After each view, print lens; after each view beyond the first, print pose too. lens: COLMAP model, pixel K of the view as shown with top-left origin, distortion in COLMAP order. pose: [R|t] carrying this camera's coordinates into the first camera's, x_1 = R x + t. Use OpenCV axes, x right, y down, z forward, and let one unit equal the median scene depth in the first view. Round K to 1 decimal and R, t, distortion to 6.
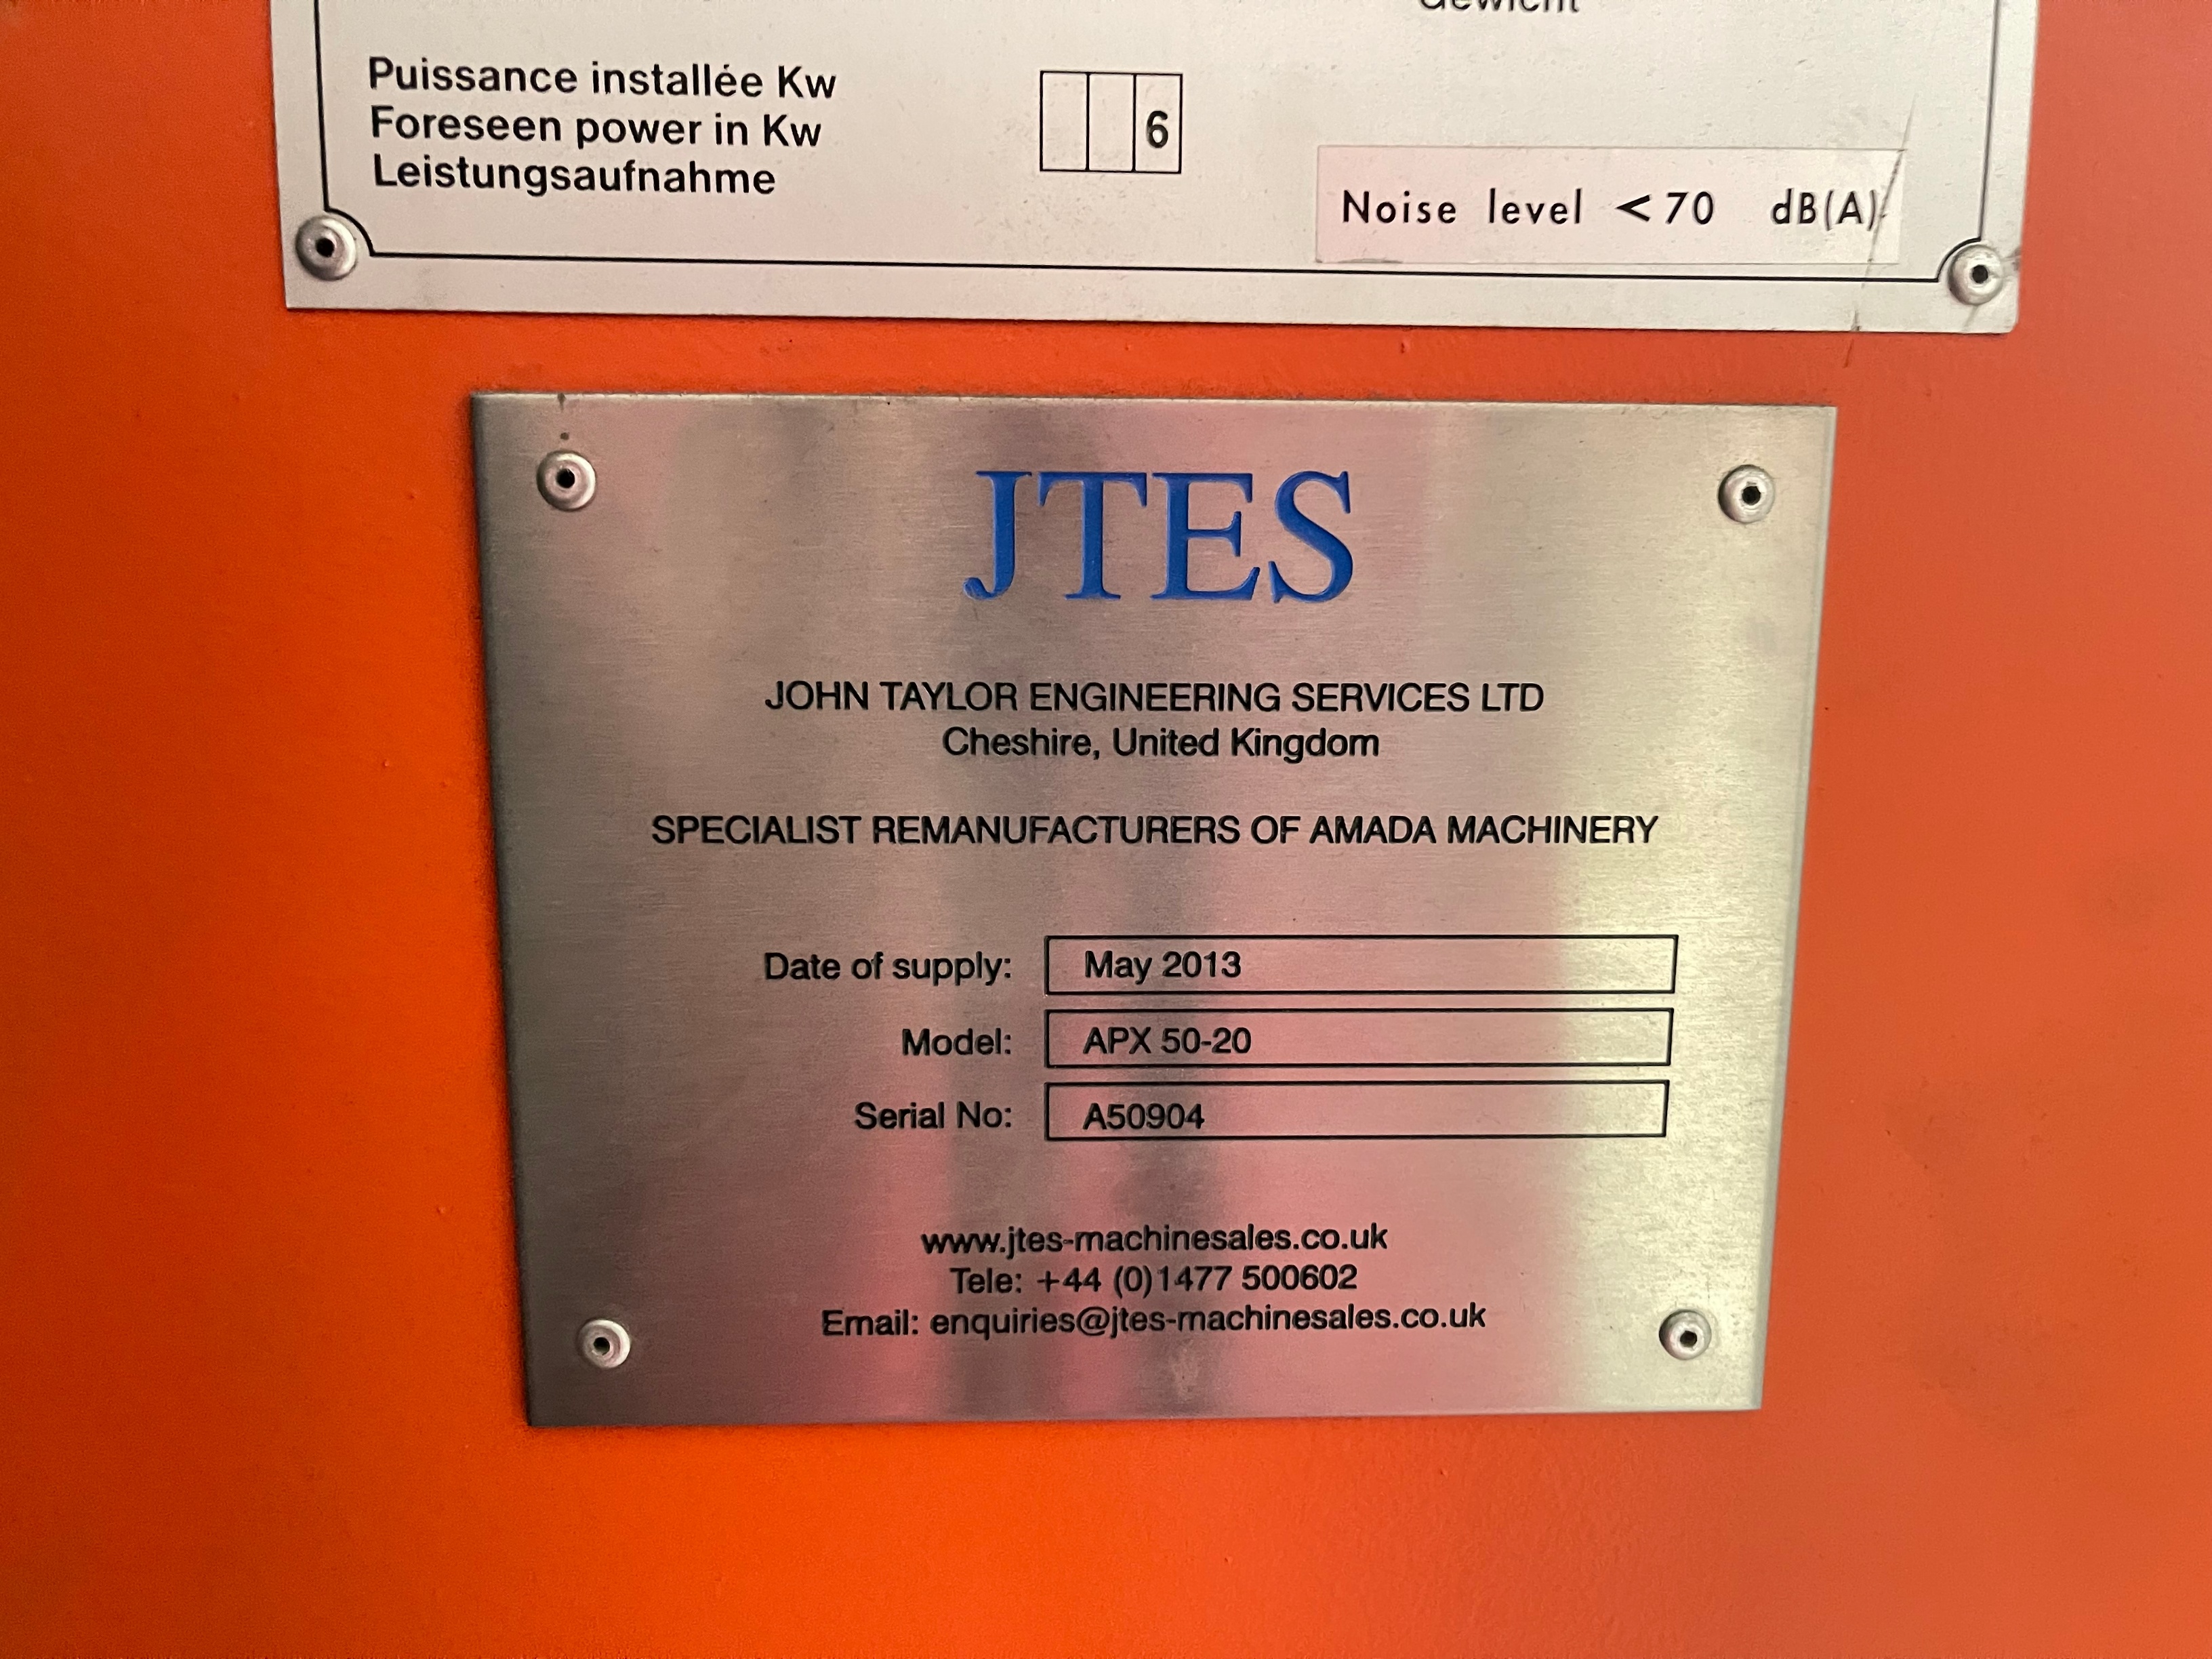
lens RADIAL K [[1679.1, 0, 1097.8], [0, 1679.1, 837.7], [0, 0, 1]] dist [0.064236, -0.074805]
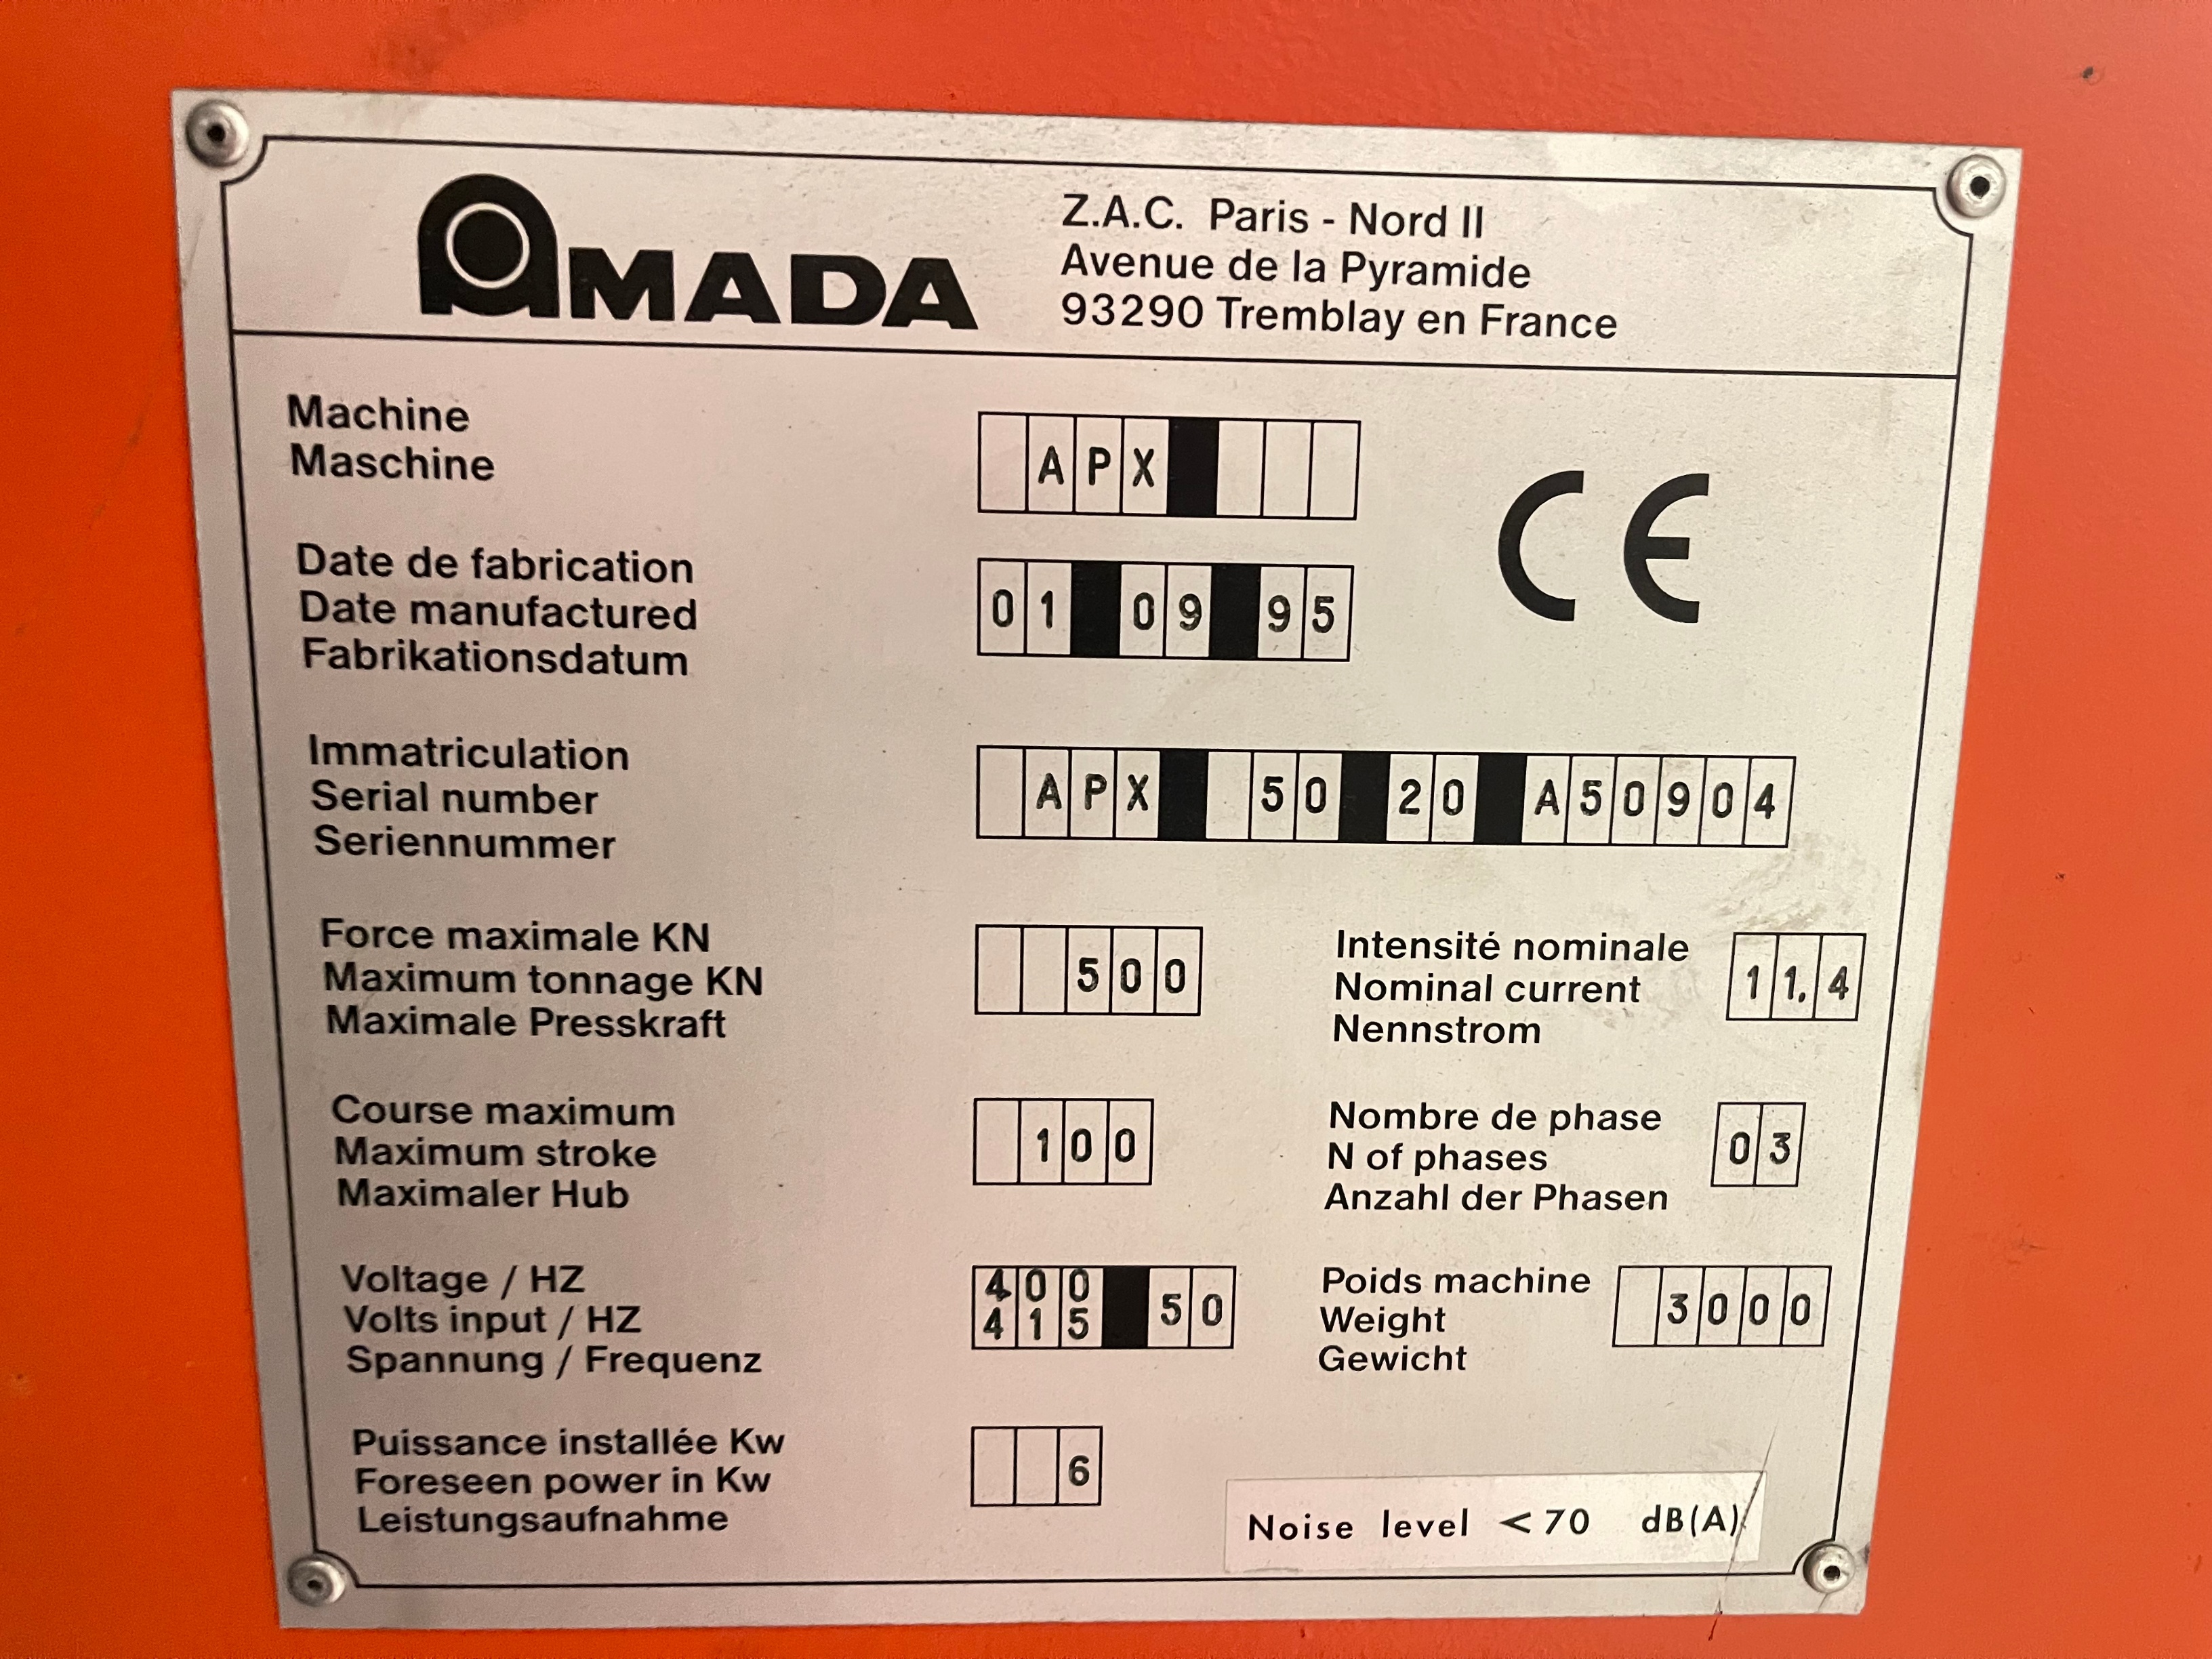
lens RADIAL K [[1679.1, 0, 1116.9], [0, 1679.1, 837.7], [0, 0, 1]] dist [0.064236, -0.074805]
pose [[0.999873, 0.014944, 0.005556, 0.047764], [-0.015205, 0.998620, 0.050276, -0.887790], [-0.004797, -0.050354, 0.998720, -0.069545]]
